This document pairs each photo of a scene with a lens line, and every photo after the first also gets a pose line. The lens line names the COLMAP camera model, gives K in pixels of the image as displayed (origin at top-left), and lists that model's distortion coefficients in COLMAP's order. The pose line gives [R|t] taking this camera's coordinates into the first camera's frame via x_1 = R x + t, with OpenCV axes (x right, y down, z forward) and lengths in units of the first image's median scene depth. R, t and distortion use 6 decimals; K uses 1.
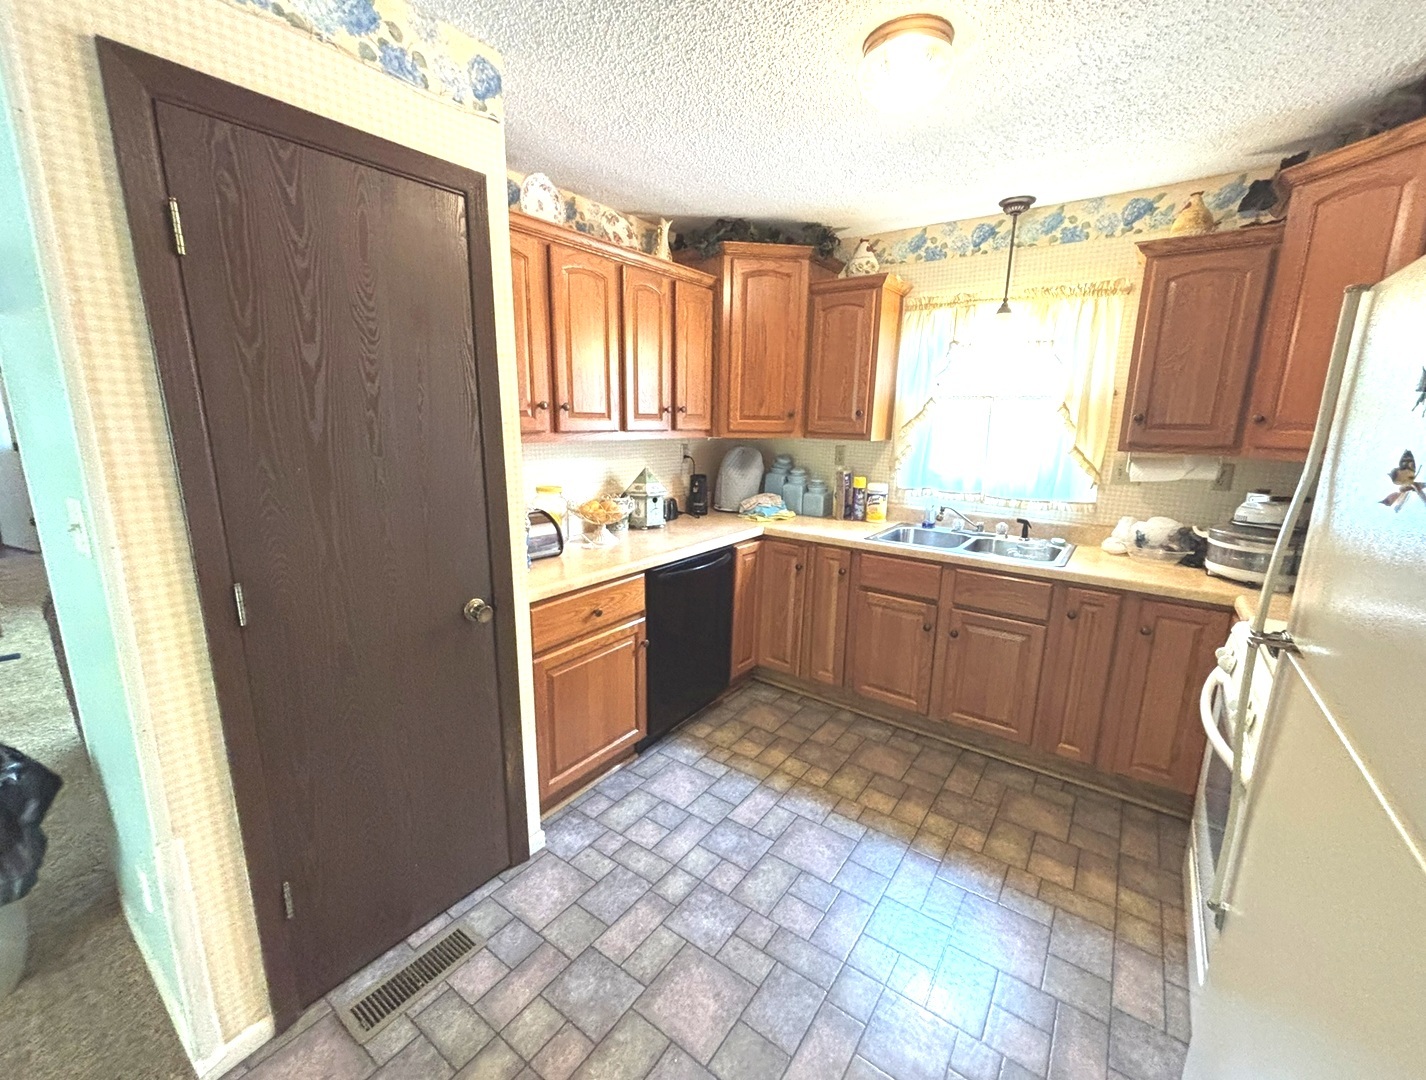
lens RADIAL K [[589.2, 0, 712.3], [0, 589.2, 535.4], [0, 0, 1]] dist [-0.001000, 0.000306]
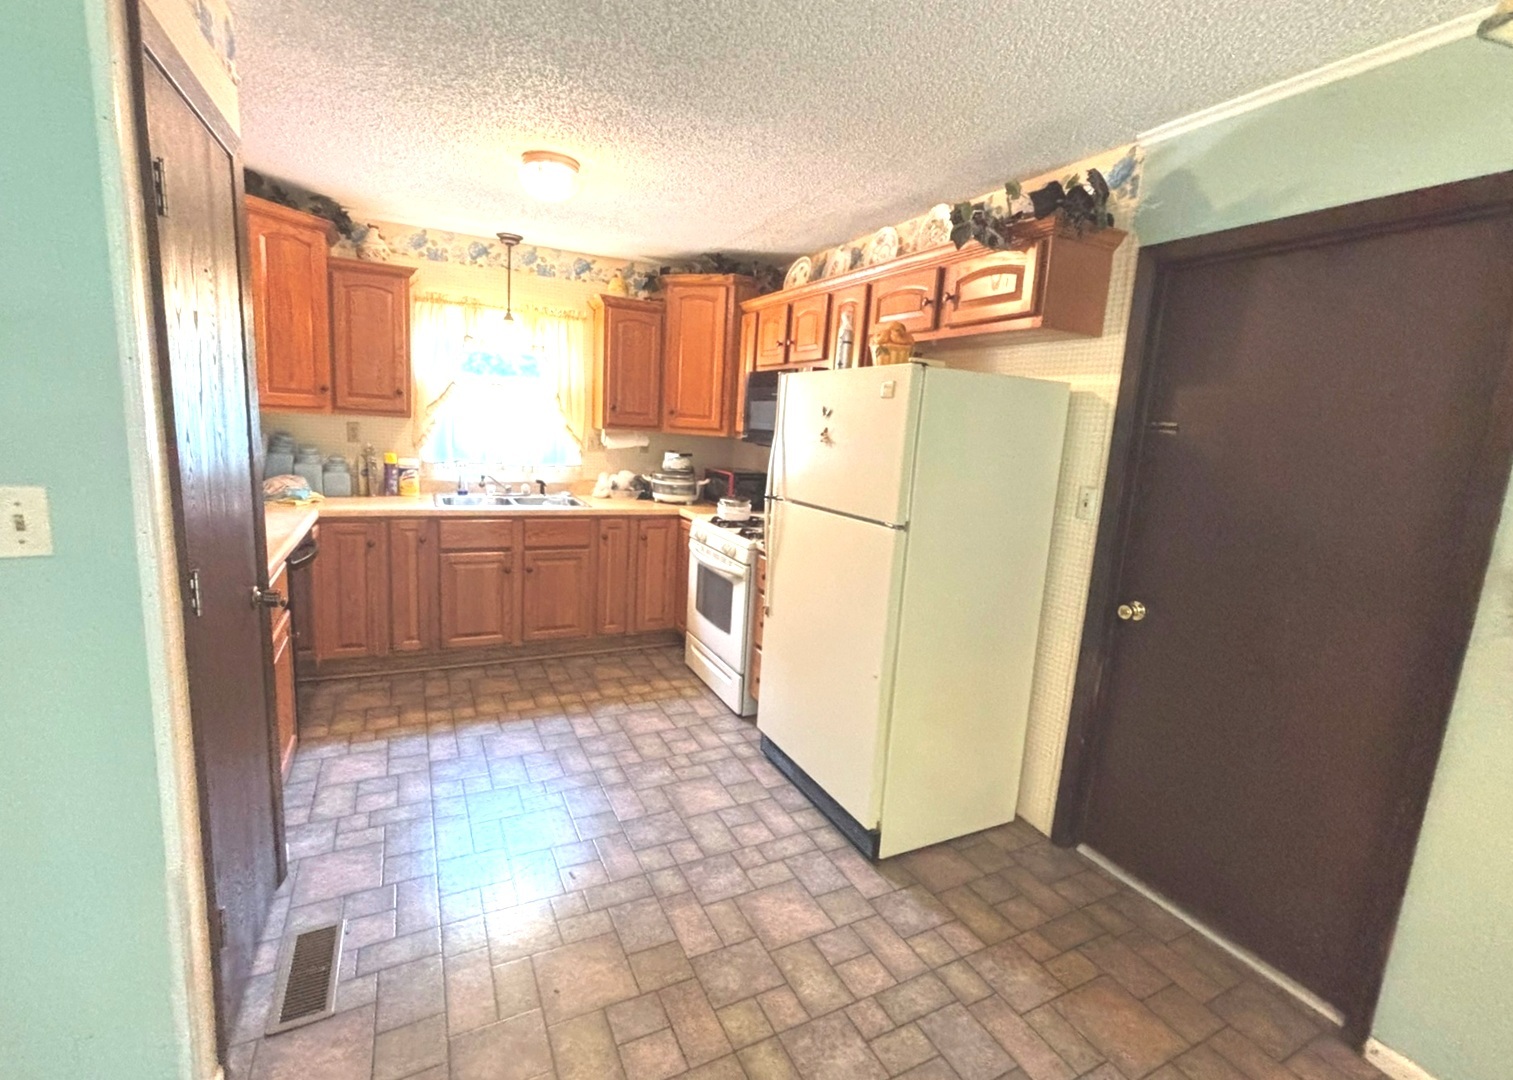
lens RADIAL K [[661.3, 0, 752.2], [0, 661.3, 532.1], [0, 0, 1]] dist [-0.005932, -0.002419]
pose [[0.462775, -0.135606, 0.876043, -0.646925], [0.126642, 0.988207, 0.086069, 0.023167], [-0.877383, 0.071113, 0.474491, -0.126706]]
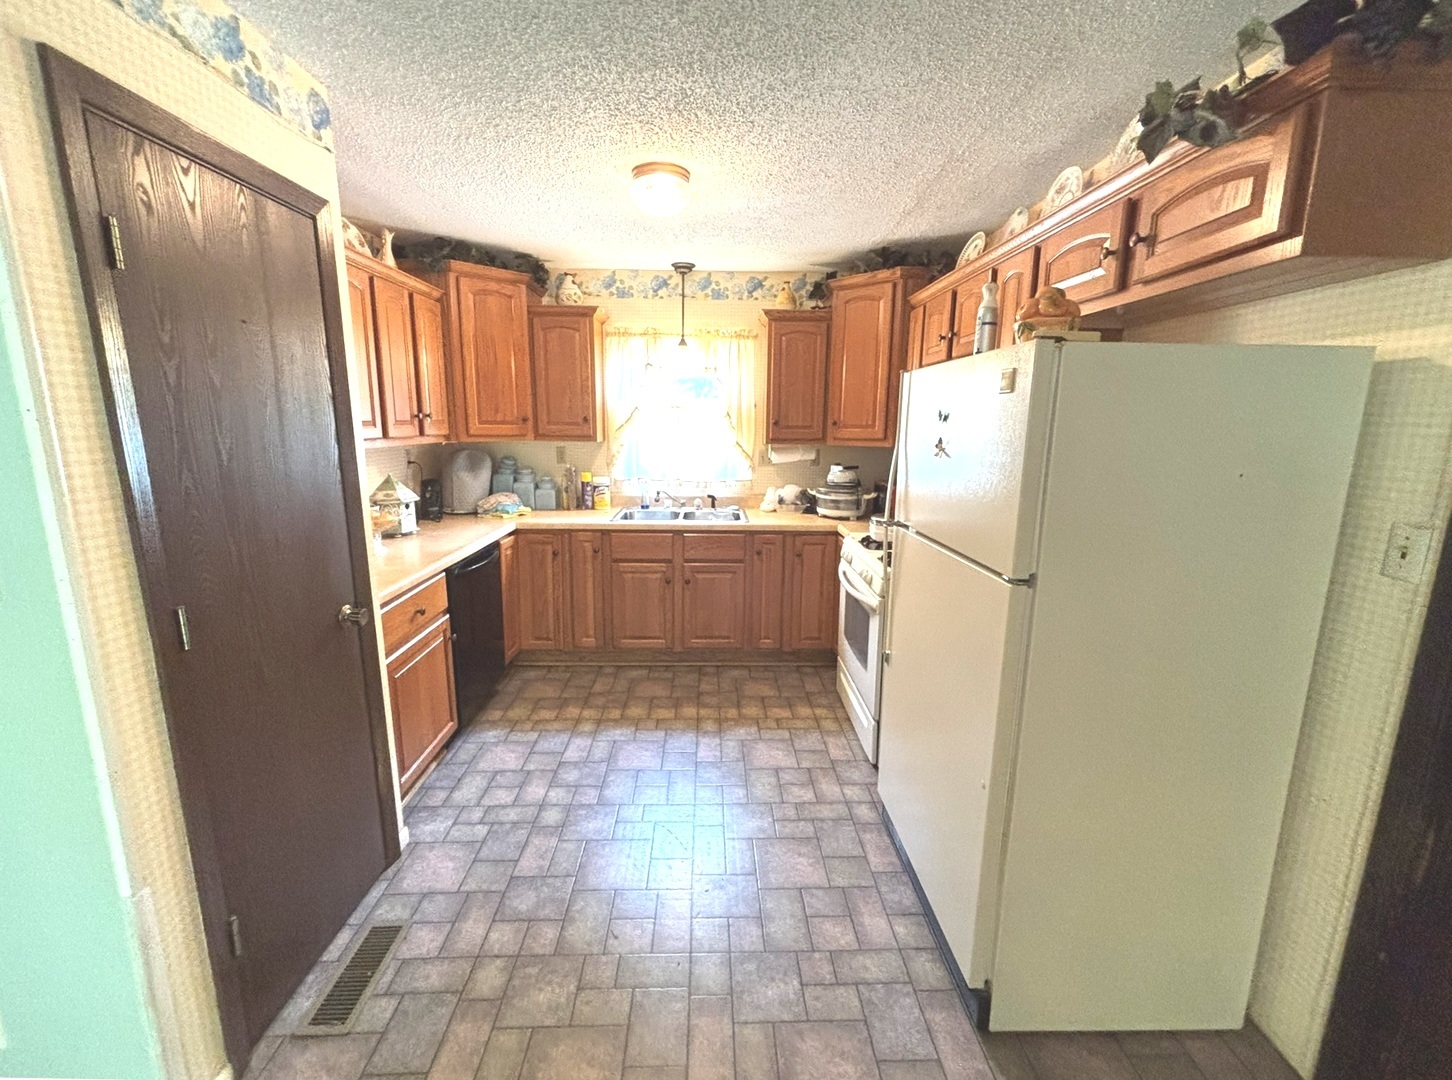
lens RADIAL K [[593.9, 0, 727.5], [0, 593.9, 533.5], [0, 0, 1]] dist [0.001105, -0.000799]
pose [[0.793344, -0.122394, 0.596343, -0.330031], [0.125791, 0.991399, 0.036130, 0.020147], [-0.595635, 0.046351, 0.801917, -0.161169]]
